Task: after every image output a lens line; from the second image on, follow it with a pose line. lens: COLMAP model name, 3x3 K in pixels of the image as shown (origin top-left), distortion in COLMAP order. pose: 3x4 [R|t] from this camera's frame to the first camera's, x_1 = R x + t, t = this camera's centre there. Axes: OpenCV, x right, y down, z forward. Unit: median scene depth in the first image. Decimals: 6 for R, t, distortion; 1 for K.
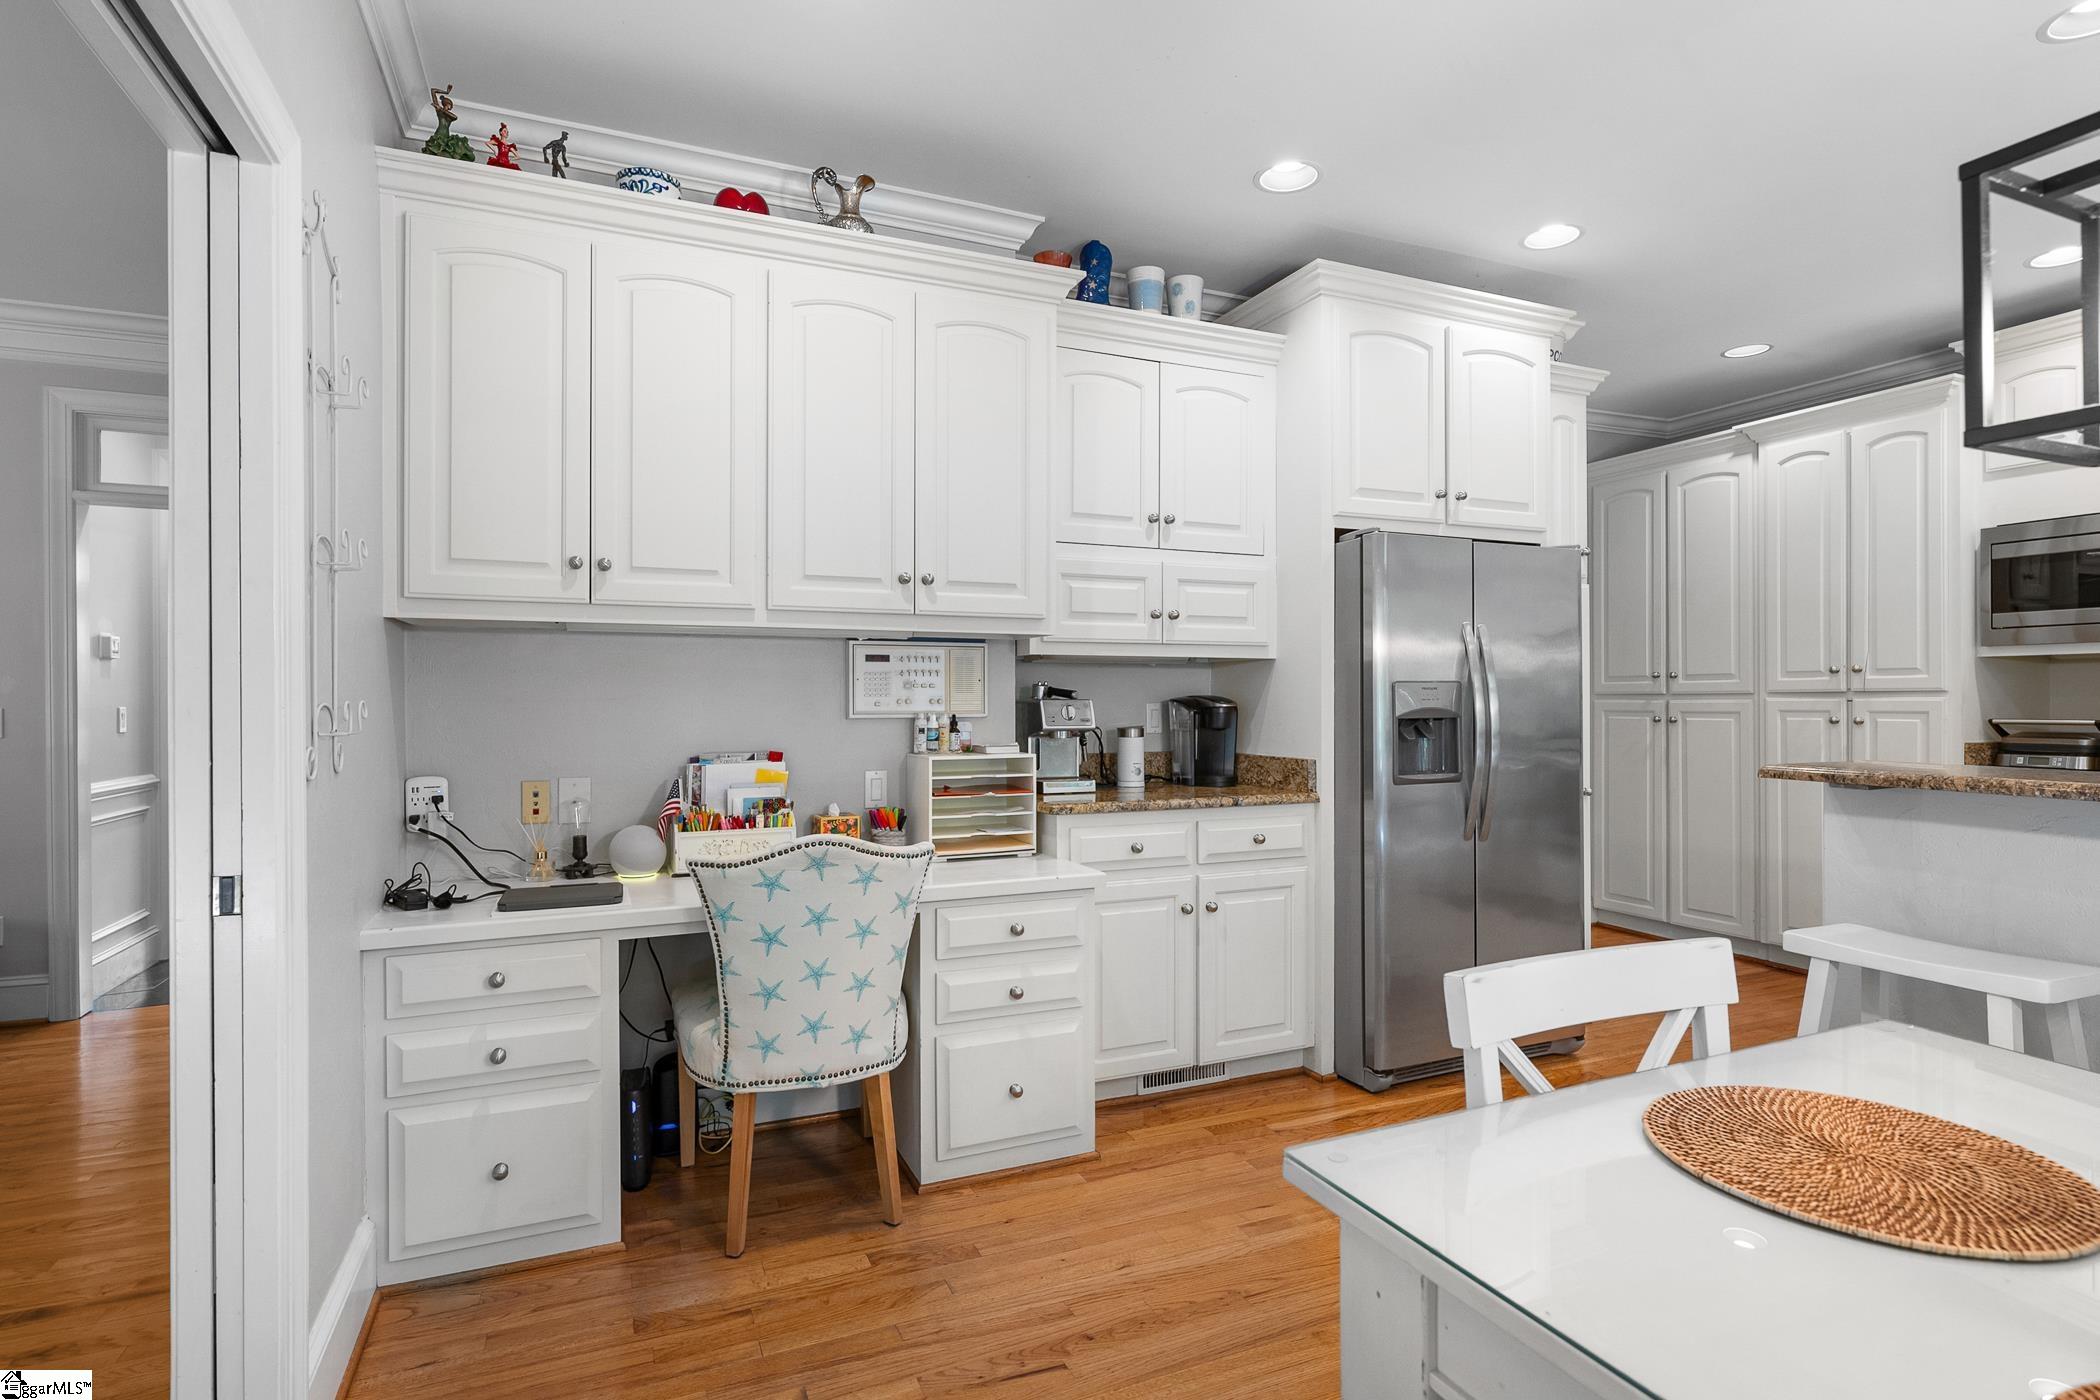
lens RADIAL K [[1046.4, 0, 1049.5], [0, 1046.4, 701.9], [0, 0, 1]] dist [0.004577, 0.000834]
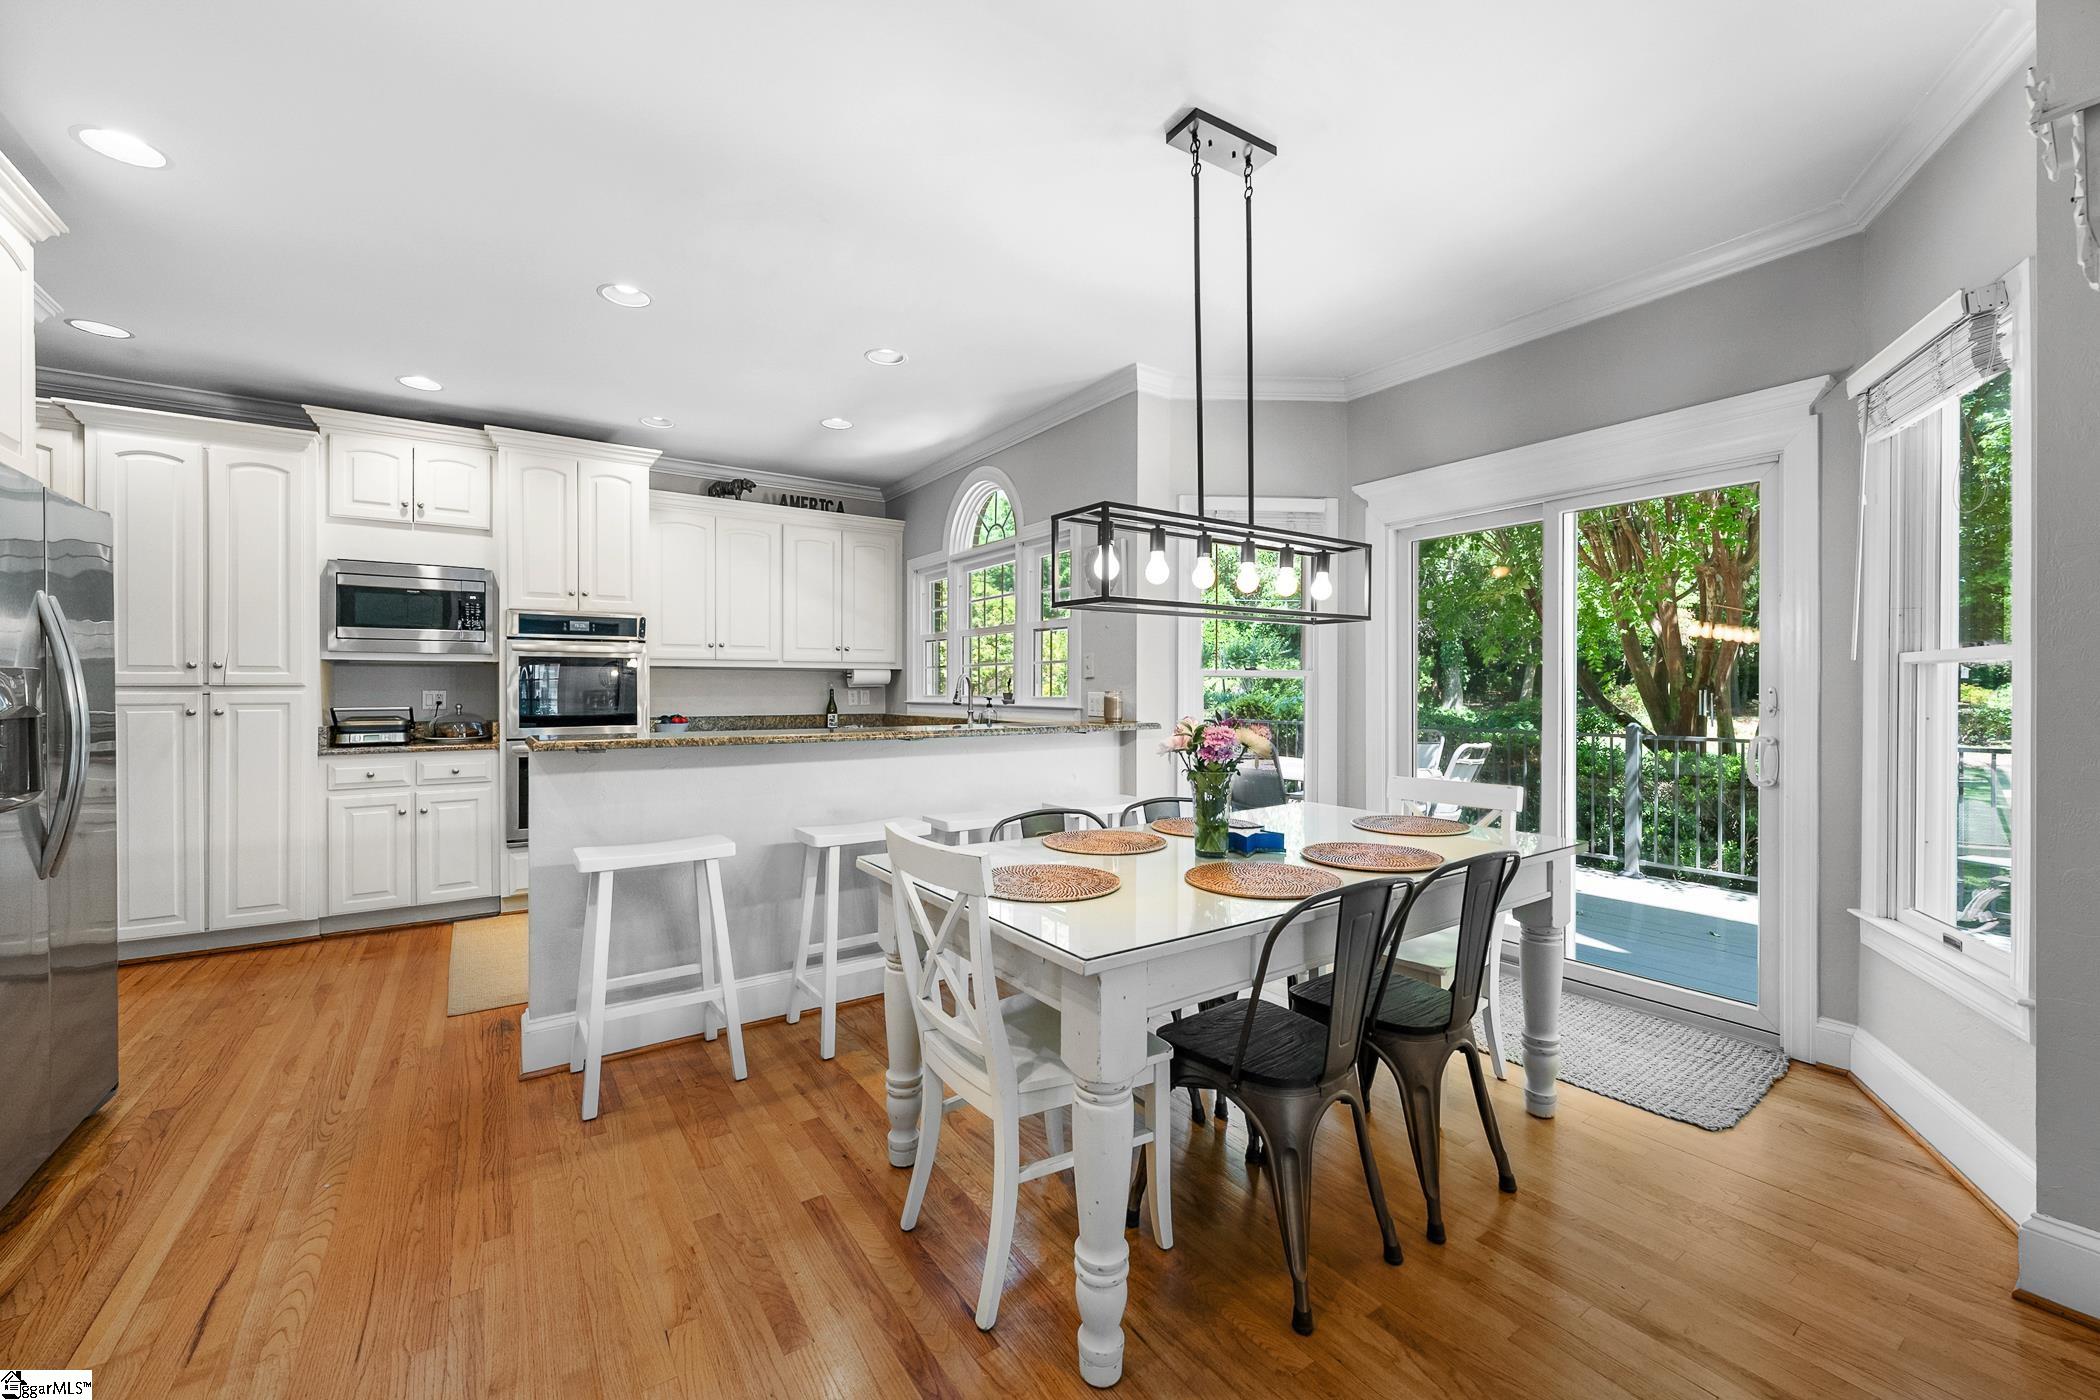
lens RADIAL K [[833.1, 0, 1047.1], [0, 833.1, 697.0], [0, 0, 1]] dist [-0.000808, -0.000112]
pose [[-0.192895, 0.000981, 0.981219, -0.256295], [0.001491, 0.999999, -0.000707, 0.004026], [-0.981218, 0.001327, -0.192896, 0.307234]]
